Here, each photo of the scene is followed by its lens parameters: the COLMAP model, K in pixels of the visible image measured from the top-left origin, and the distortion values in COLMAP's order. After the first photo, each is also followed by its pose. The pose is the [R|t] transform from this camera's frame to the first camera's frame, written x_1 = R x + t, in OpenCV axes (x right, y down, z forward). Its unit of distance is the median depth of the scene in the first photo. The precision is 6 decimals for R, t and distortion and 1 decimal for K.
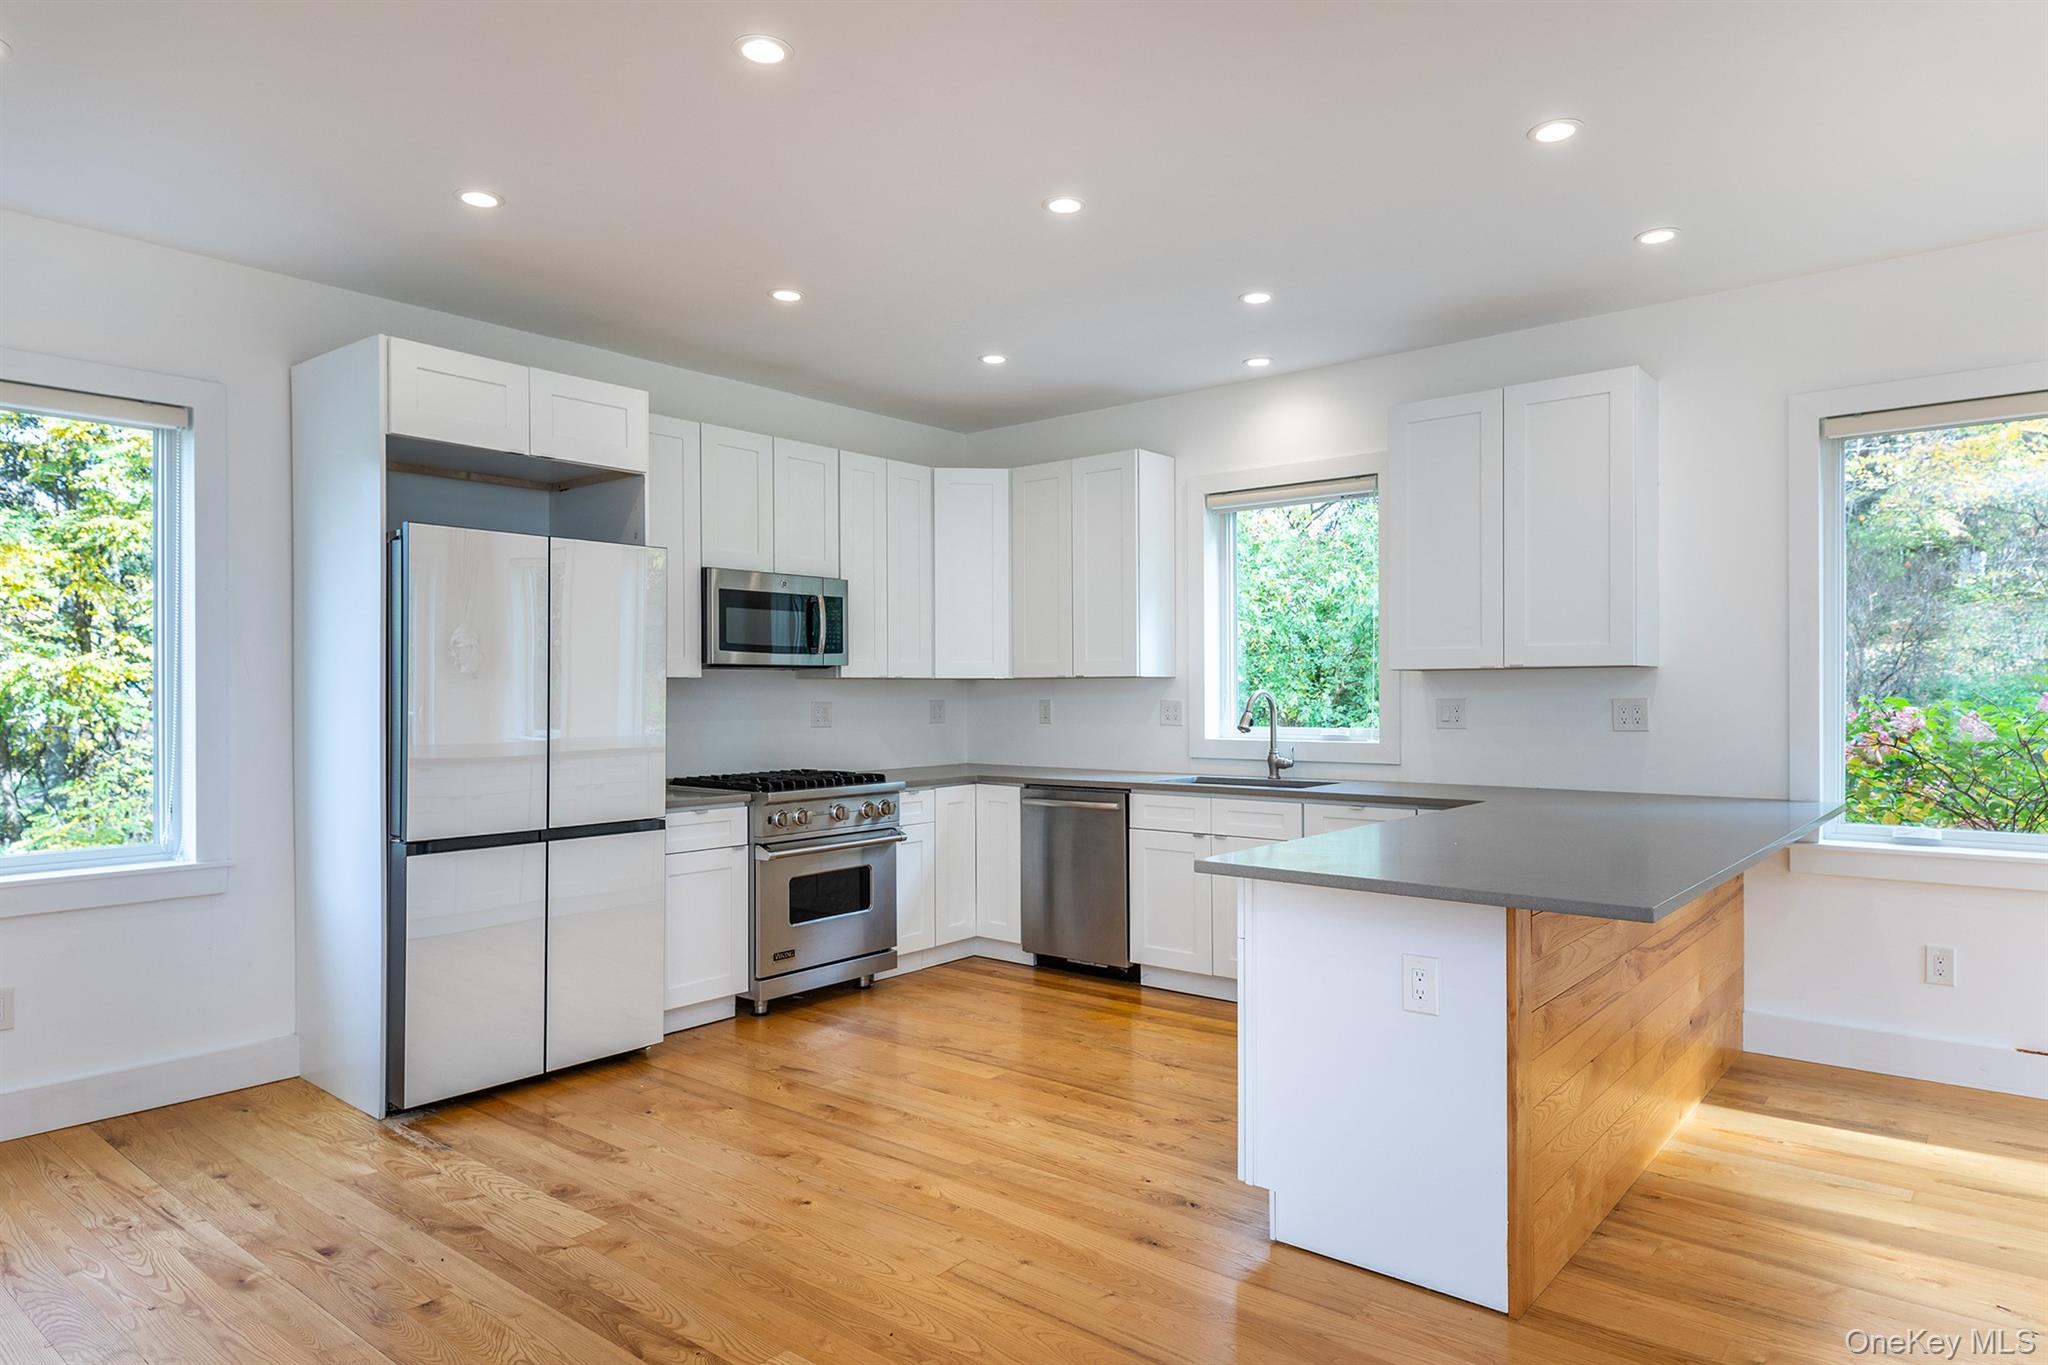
lens RADIAL K [[1228.2, 0, 1021.1], [0, 1228.2, 688.7], [0, 0, 1]] dist [0.019377, -0.000571]
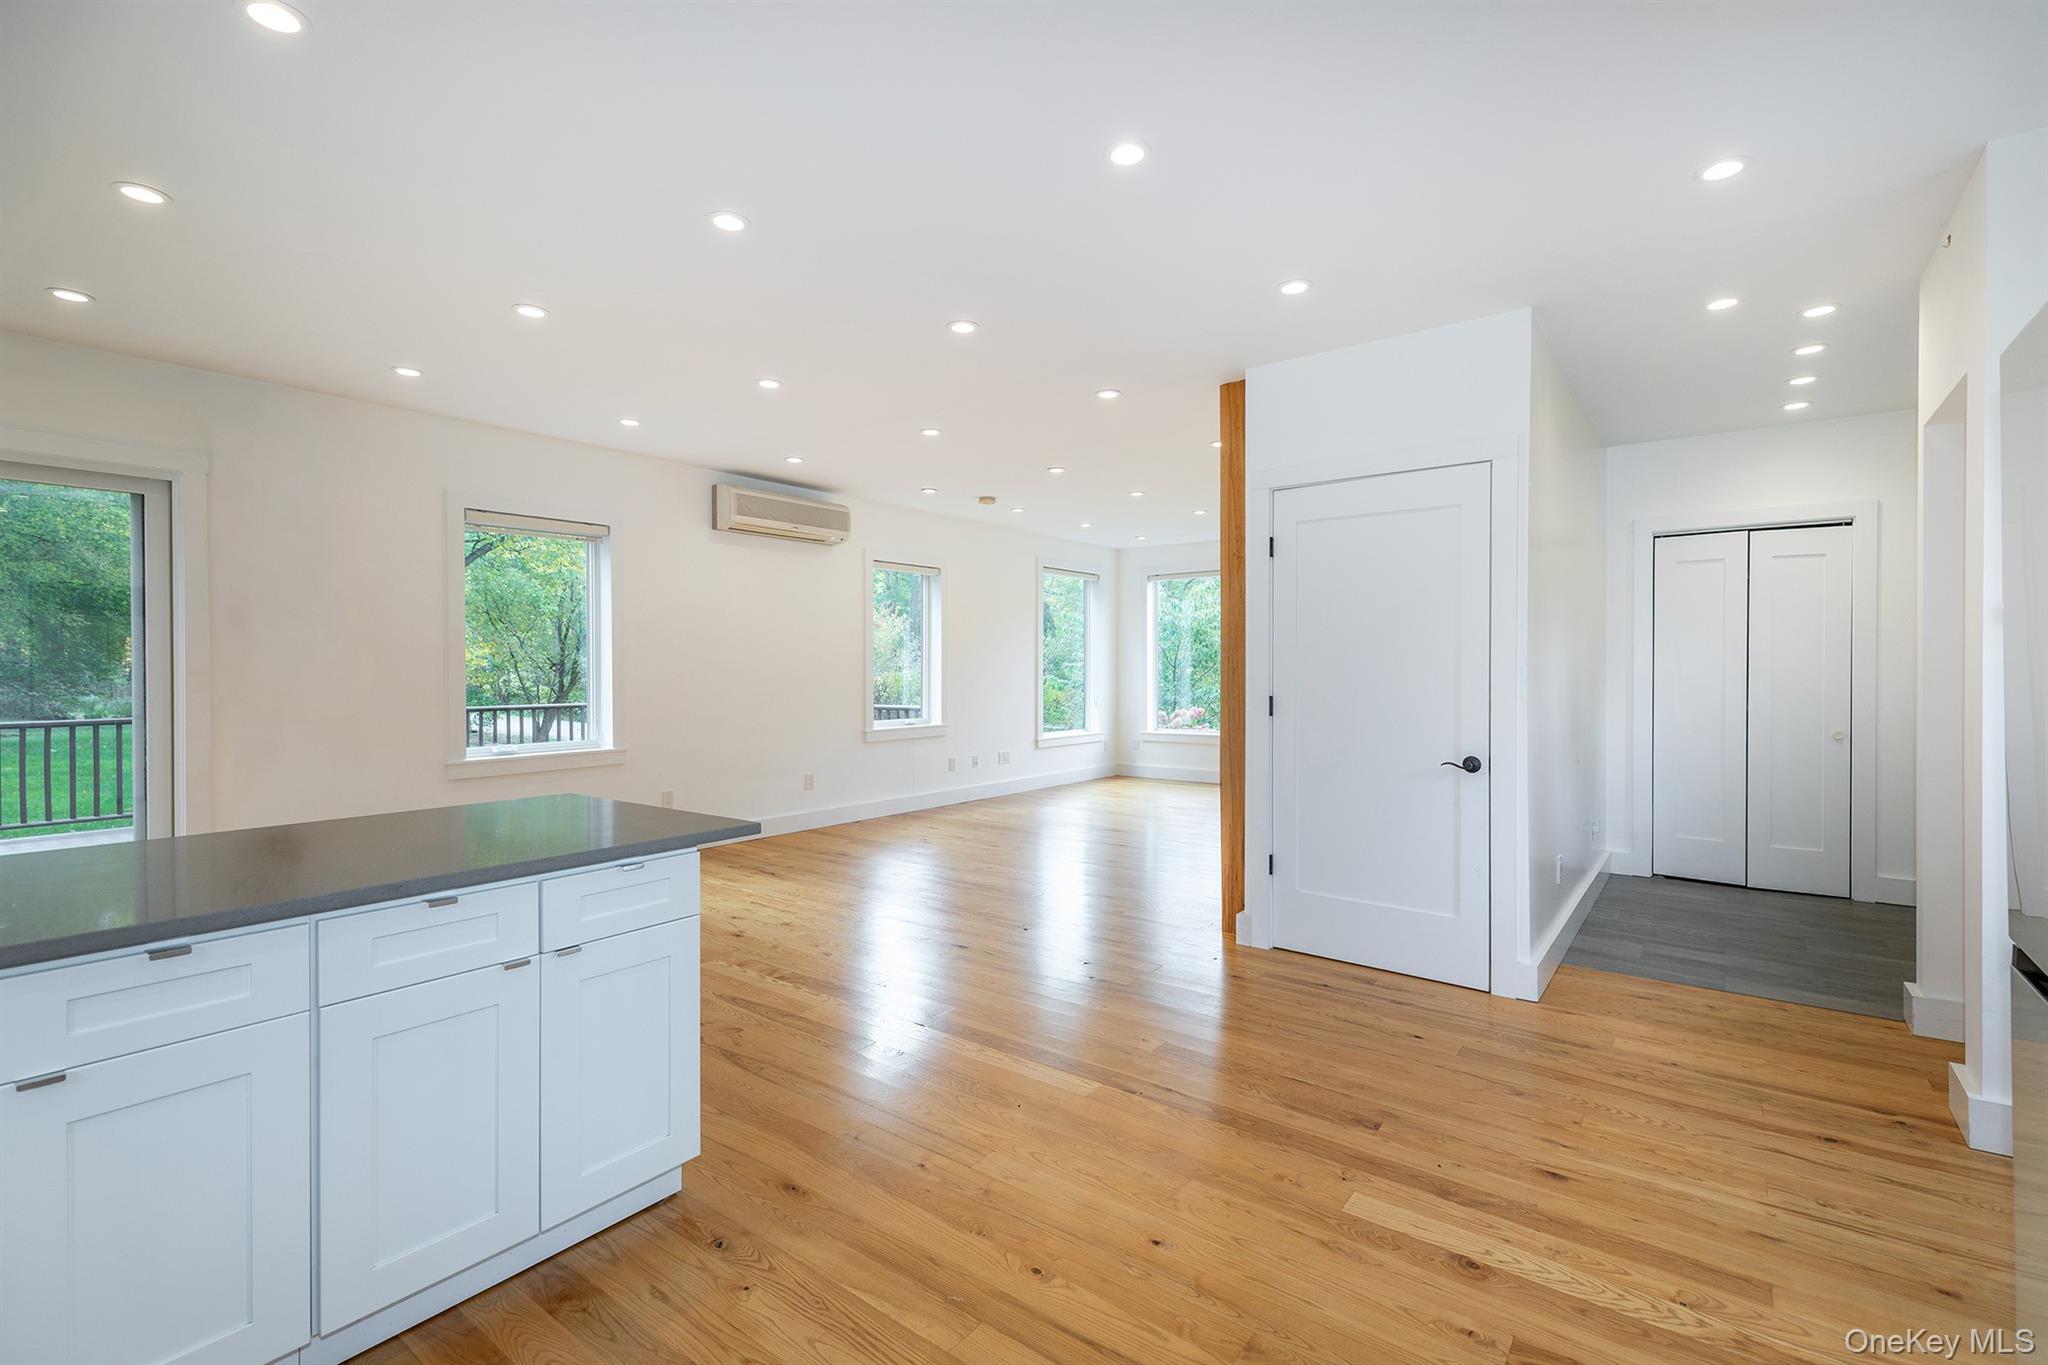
lens RADIAL K [[934.5, 0, 1021.3], [0, 934.5, 685.9], [0, 0, 1]] dist [0.029244, -0.014935]
pose [[-0.998783, 0.008179, -0.048646, -0.028113], [0.007344, 0.999823, 0.017301, 0.001134], [0.048778, 0.016922, -0.998666, 1.028181]]
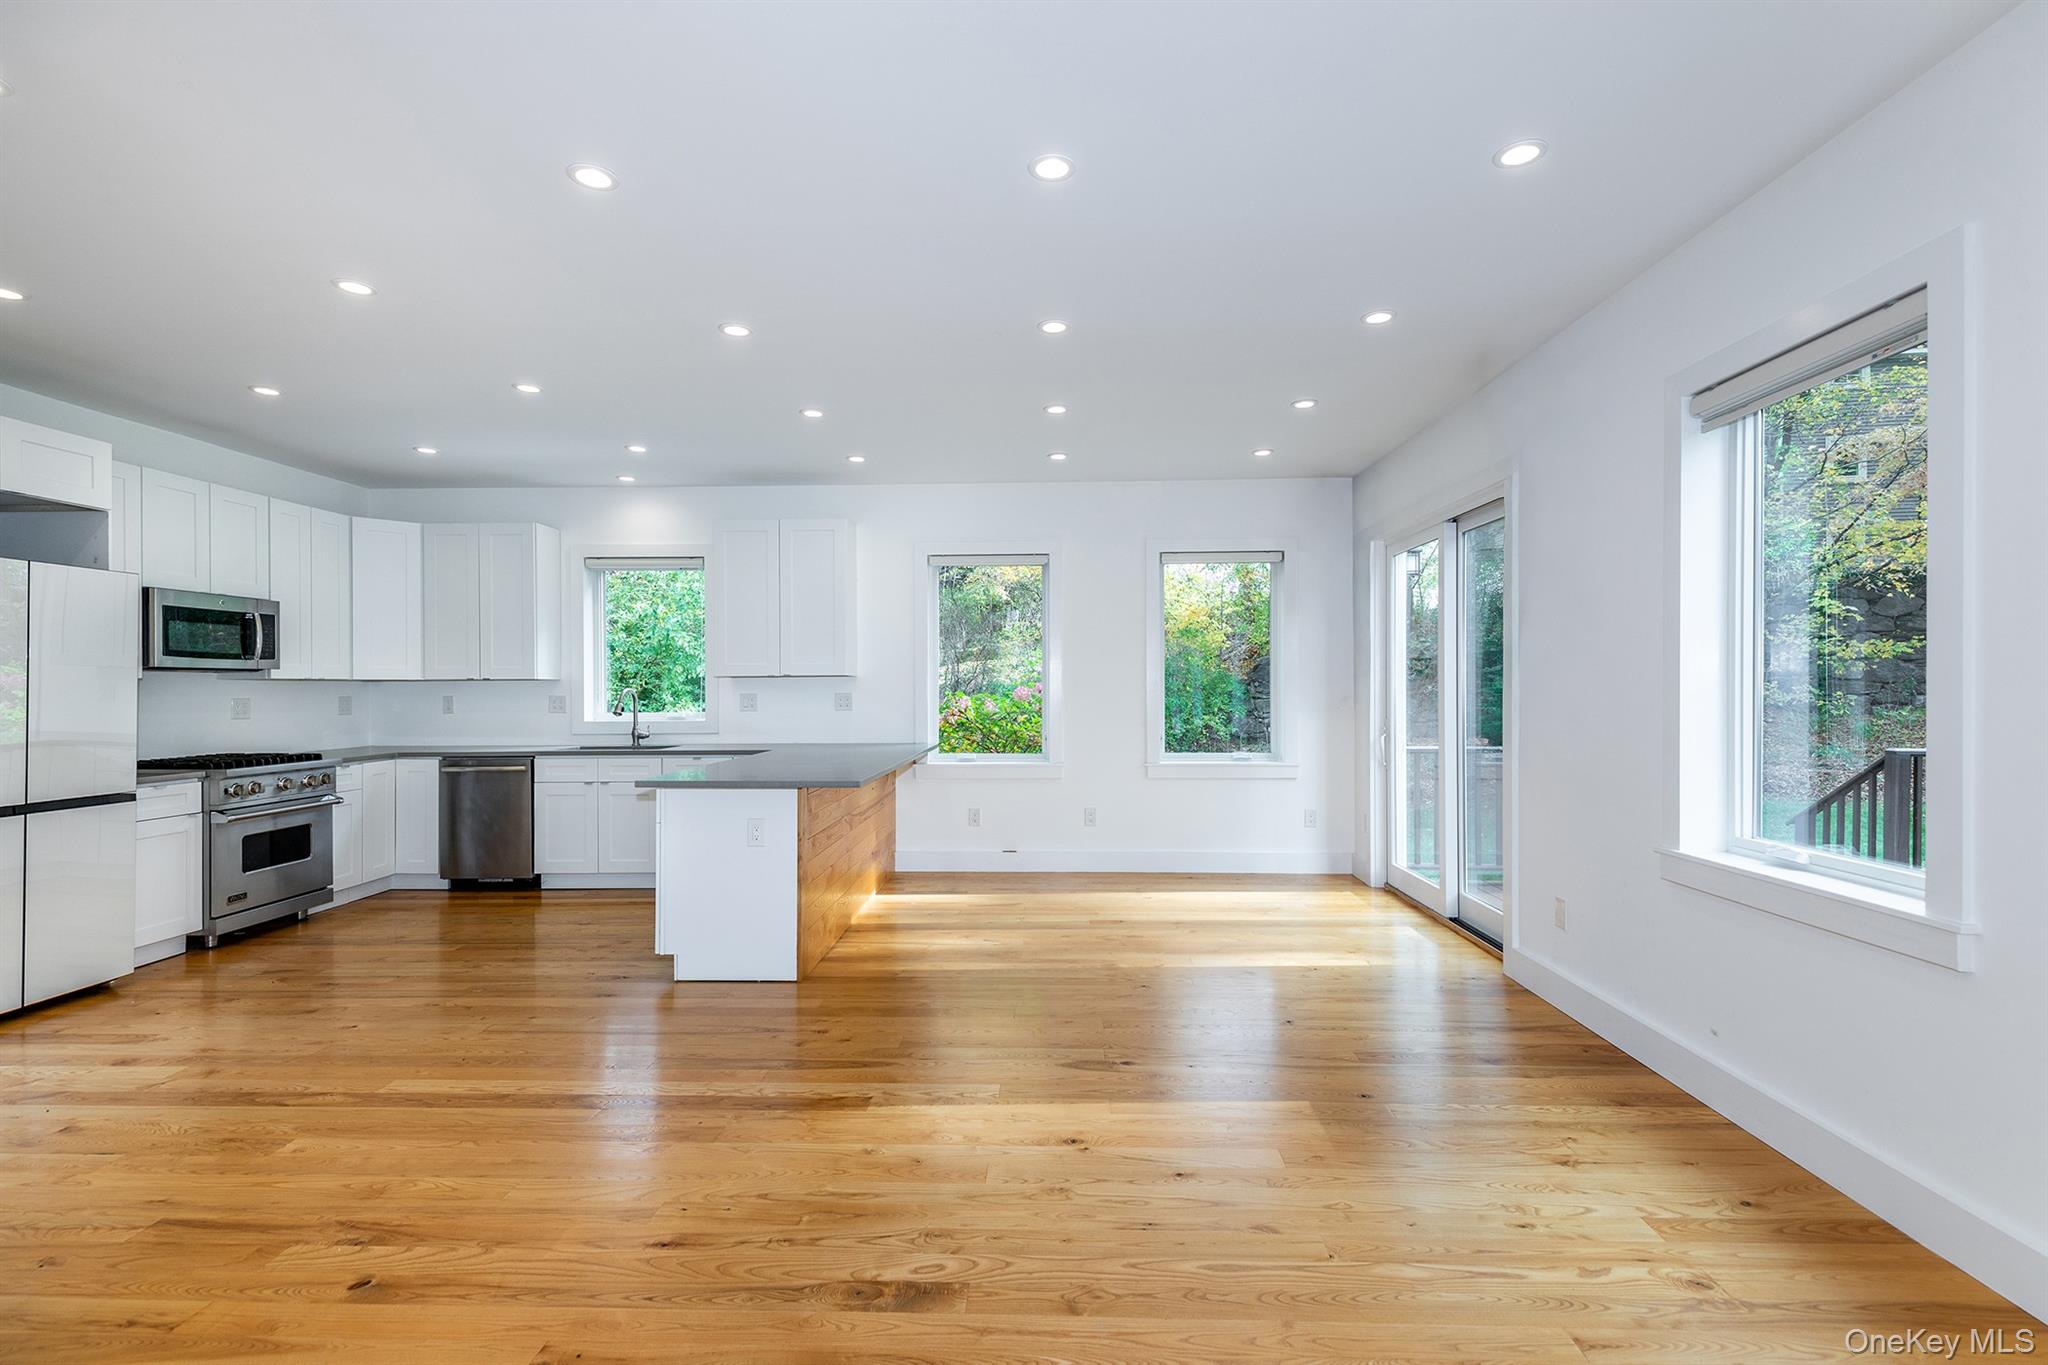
lens RADIAL K [[934.5, 0, 1021.3], [0, 934.5, 685.9], [0, 0, 1]] dist [0.029244, -0.014935]
pose [[0.791165, 0.001271, 0.611601, -0.144627], [0.000027, 0.999998, -0.002114, 0.000546], [-0.611602, 0.001689, 0.791164, -0.257506]]
